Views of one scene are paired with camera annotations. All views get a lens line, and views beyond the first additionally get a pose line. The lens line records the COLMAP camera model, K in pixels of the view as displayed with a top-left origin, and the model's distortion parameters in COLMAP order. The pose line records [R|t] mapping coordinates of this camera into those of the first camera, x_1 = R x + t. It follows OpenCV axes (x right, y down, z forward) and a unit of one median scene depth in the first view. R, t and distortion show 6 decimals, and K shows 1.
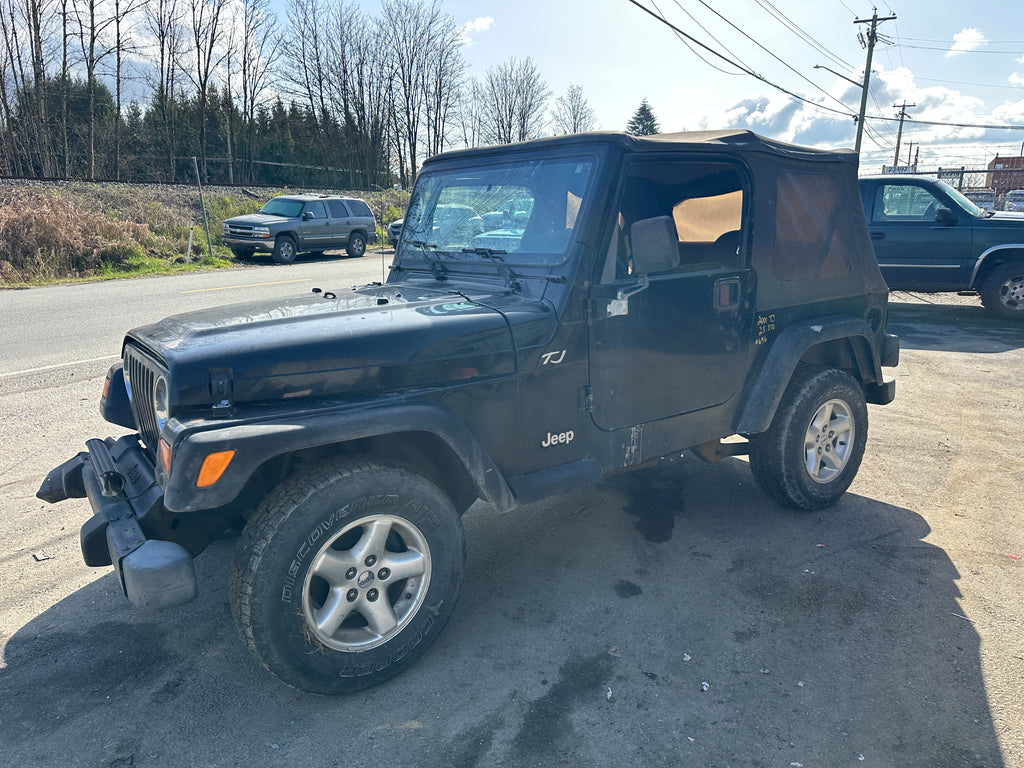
lens RADIAL K [[722.7, 0, 518.0], [0, 722.7, 386.0], [0, 0, 1]] dist [0.030731, -0.038308]
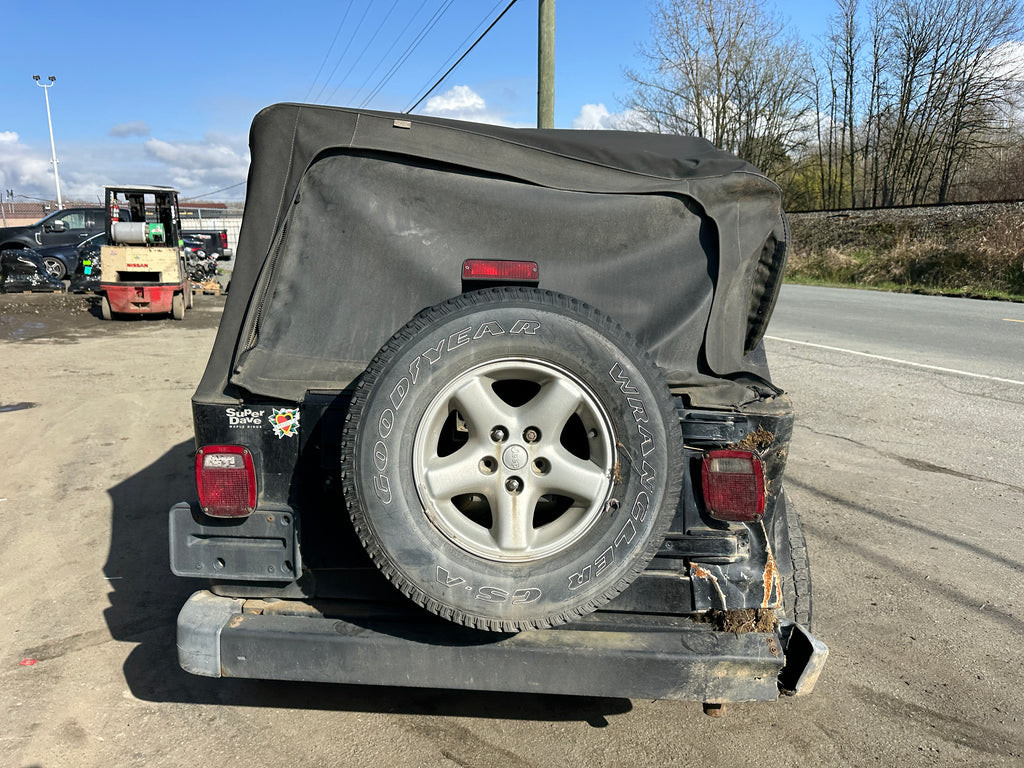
lens RADIAL K [[722.7, 0, 515.6], [0, 722.7, 379.8], [0, 0, 1]] dist [0.030731, -0.038308]
pose [[-0.611244, 0.160259, -0.775047, 0.804811], [-0.173170, 0.928474, 0.328555, -0.359311], [0.772265, 0.335042, -0.539772, 1.521989]]
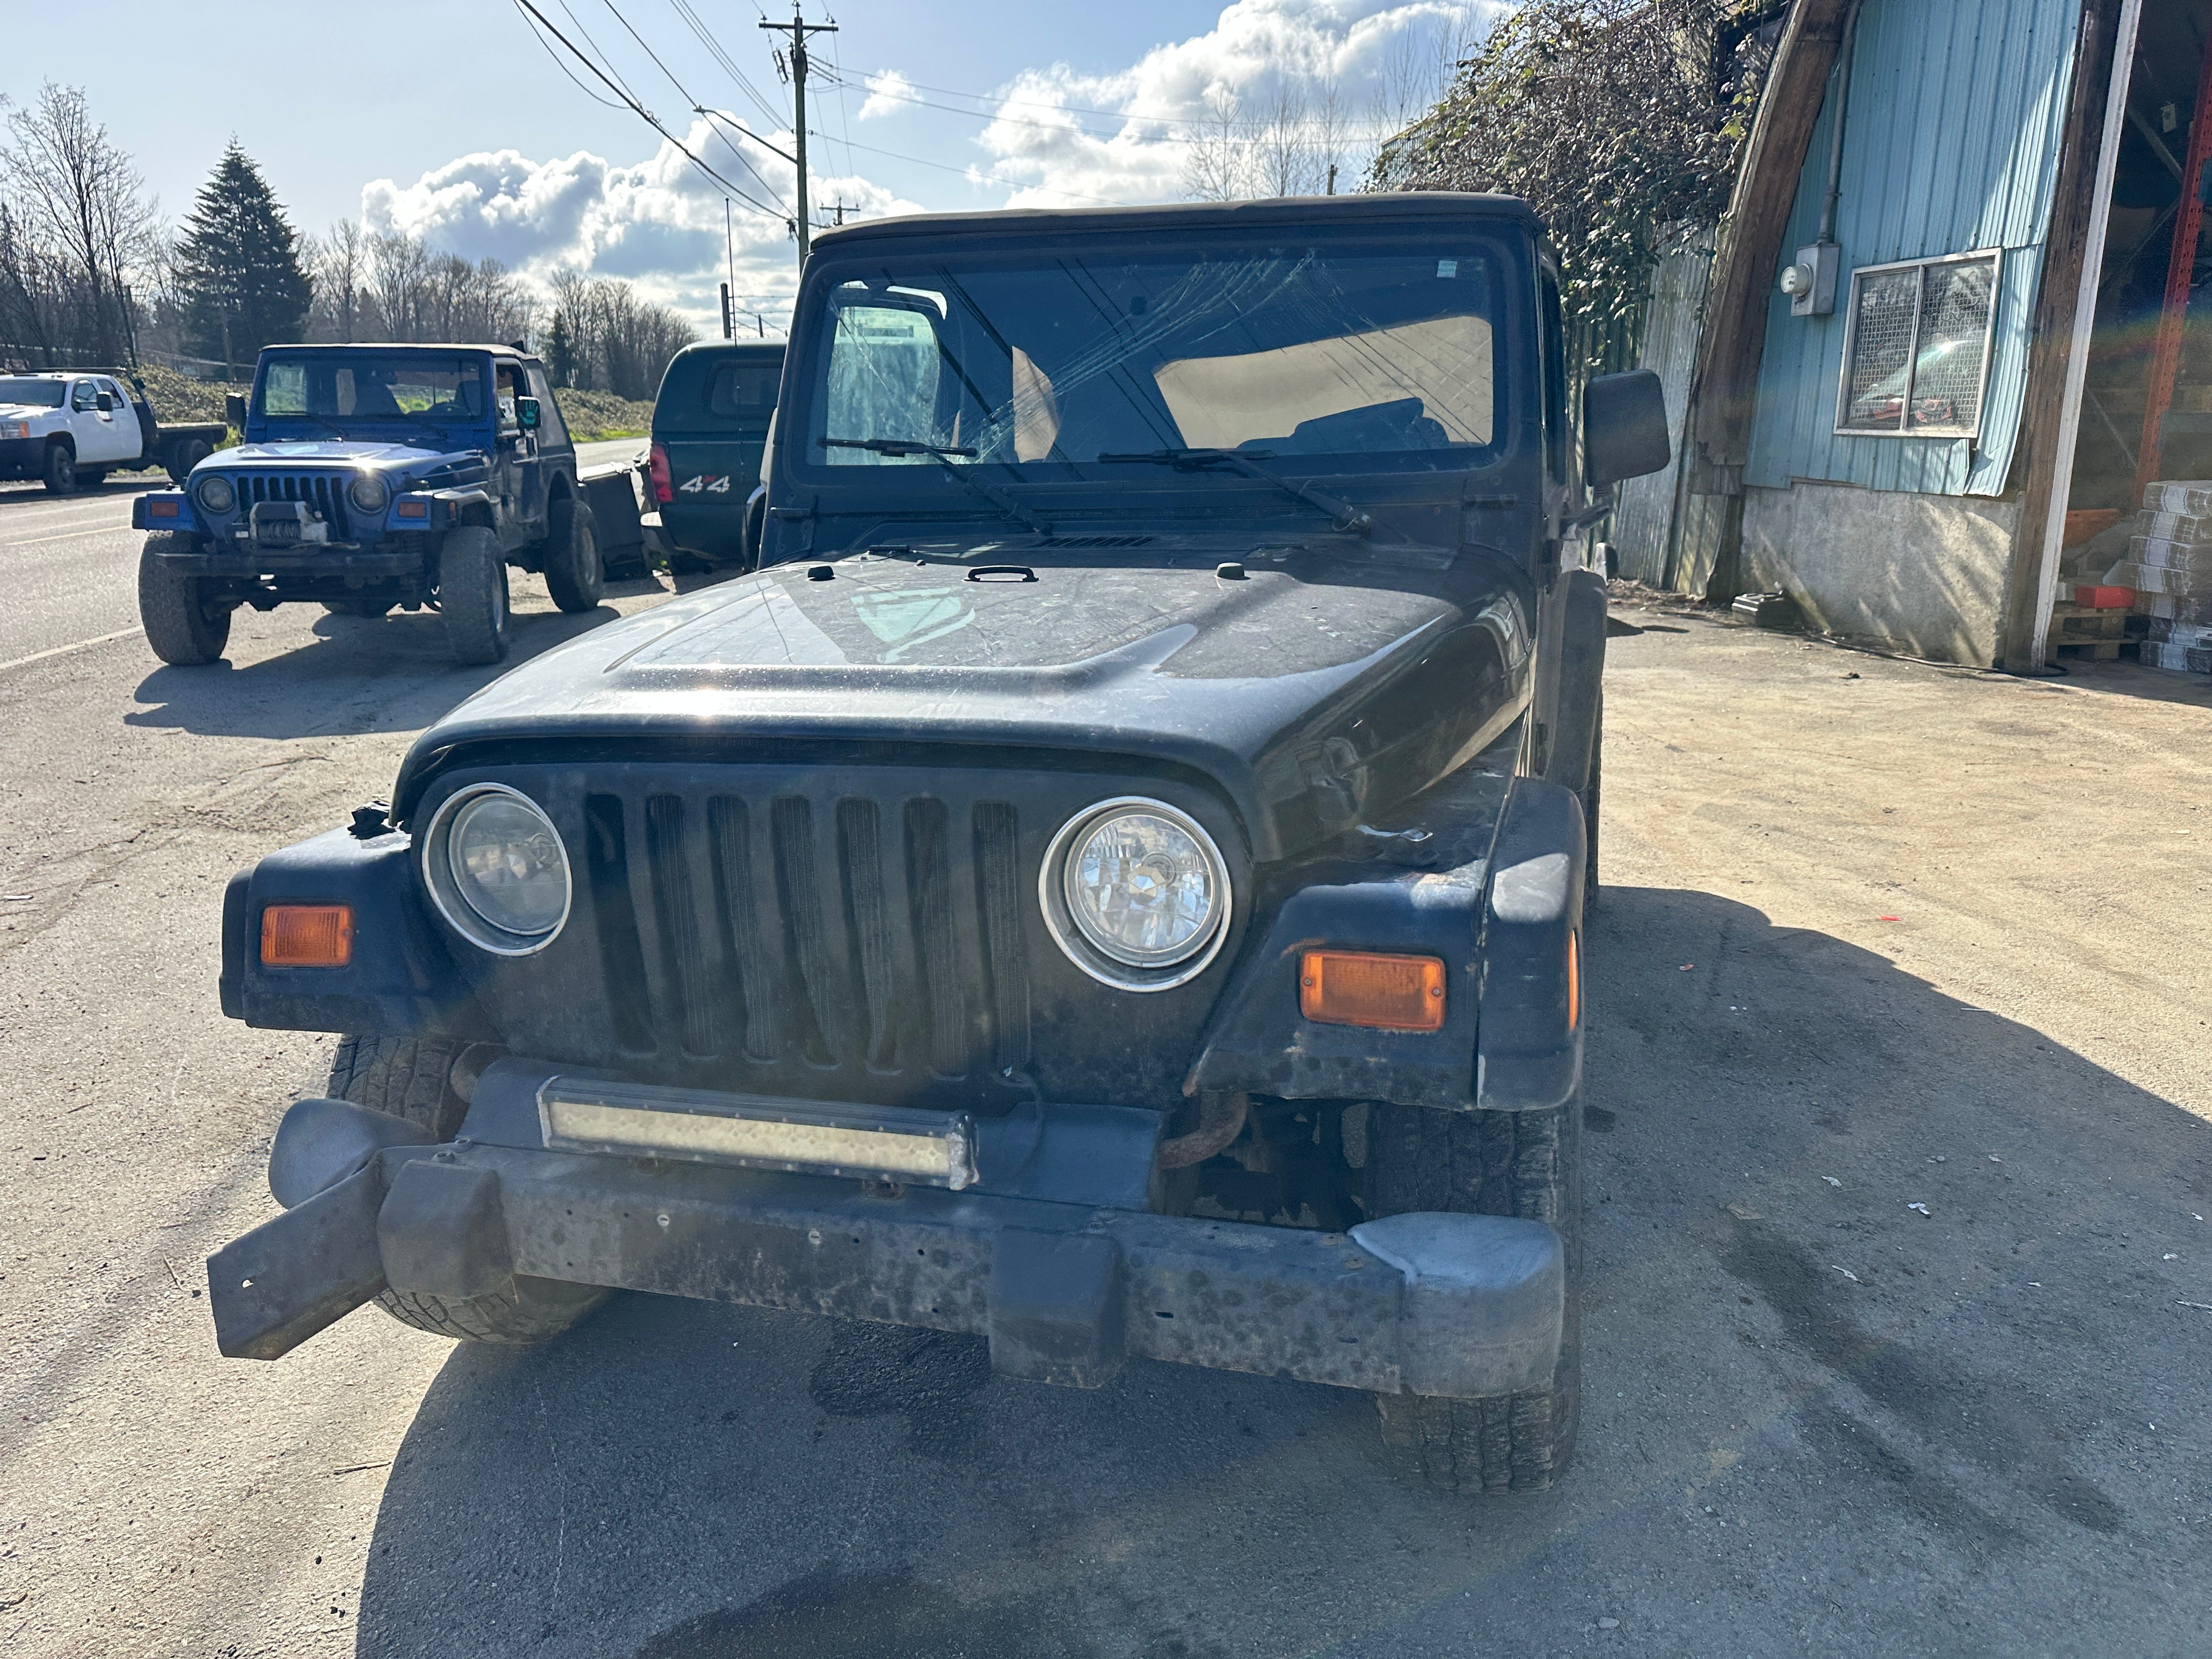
lens RADIAL K [[1561.2, 0, 1125.6], [0, 1561.2, 835.2], [0, 0, 1]] dist [0.030731, -0.038308]
pose [[0.789764, -0.156975, 0.592986, -0.585864], [0.143262, 0.987169, 0.070521, -0.029706], [-0.596447, 0.029258, 0.802119, 0.249833]]
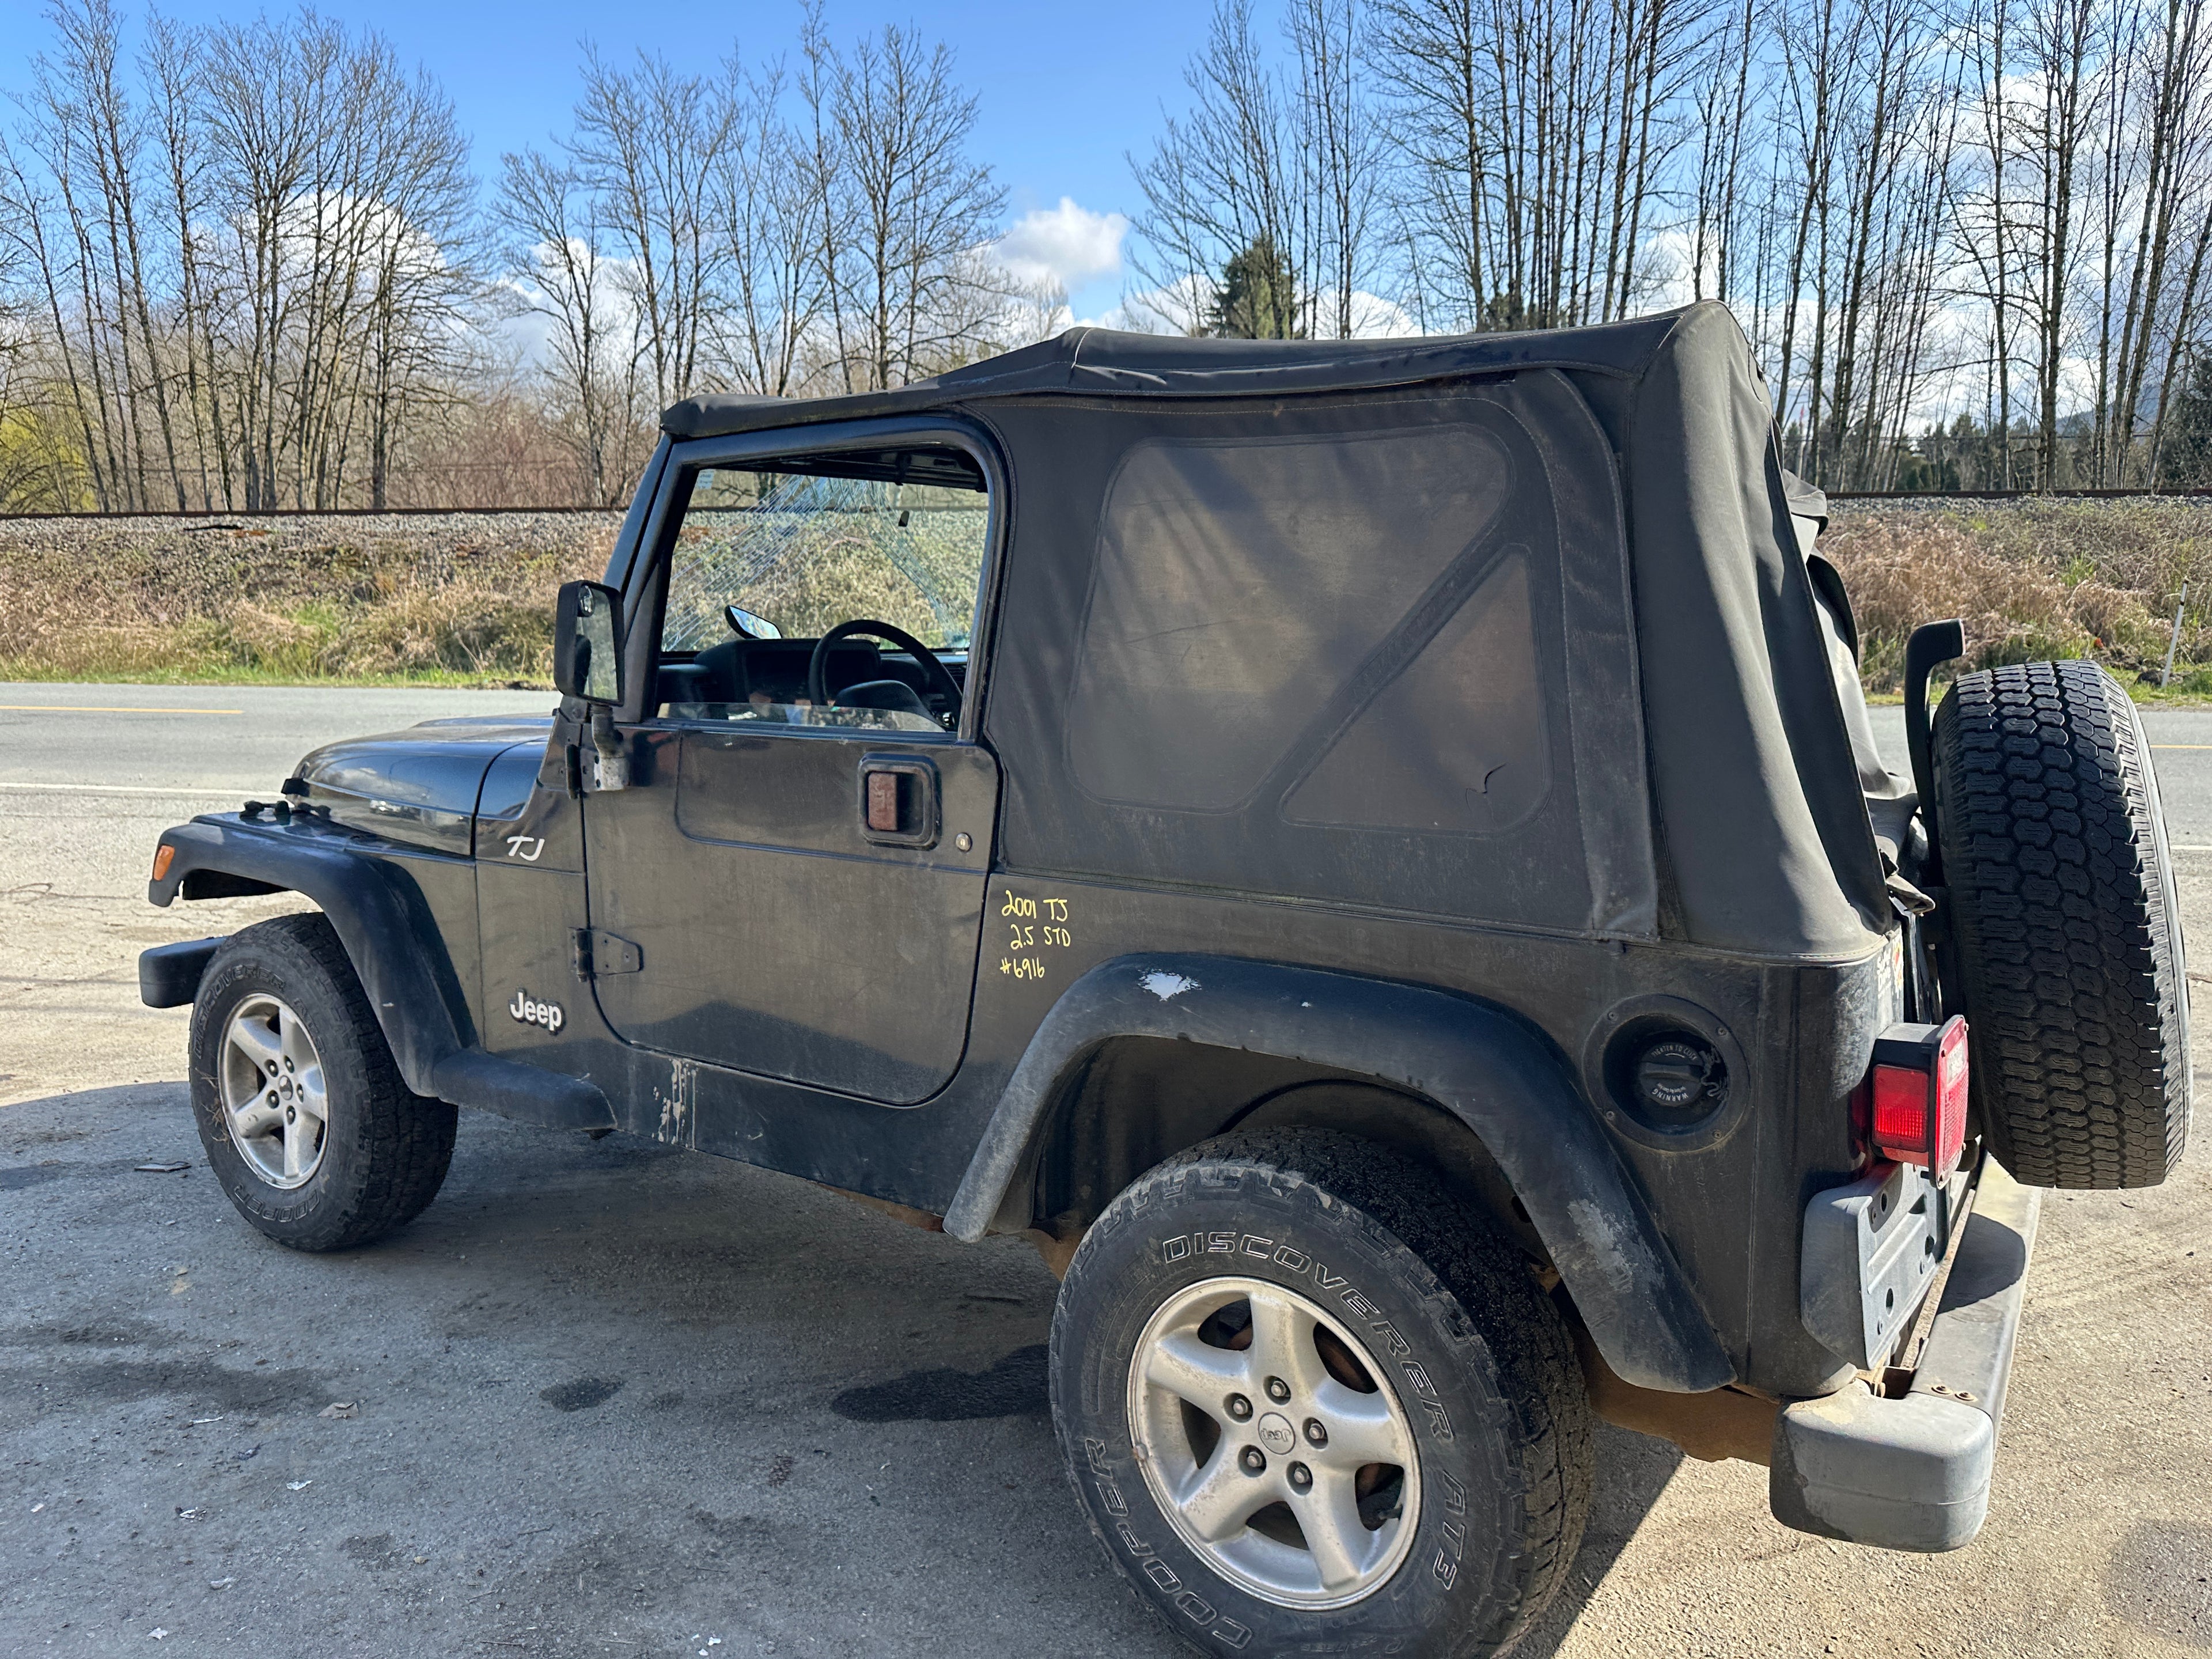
lens RADIAL K [[1571.5, 0, 1108.8], [0, 1571.5, 819.1], [0, 0, 1]] dist [0.013550, -0.017507]
pose [[0.344042, 0.150782, -0.926769, 0.911192], [-0.217322, 0.973008, 0.077629, -0.175291], [0.913459, 0.174699, 0.367524, 0.711246]]
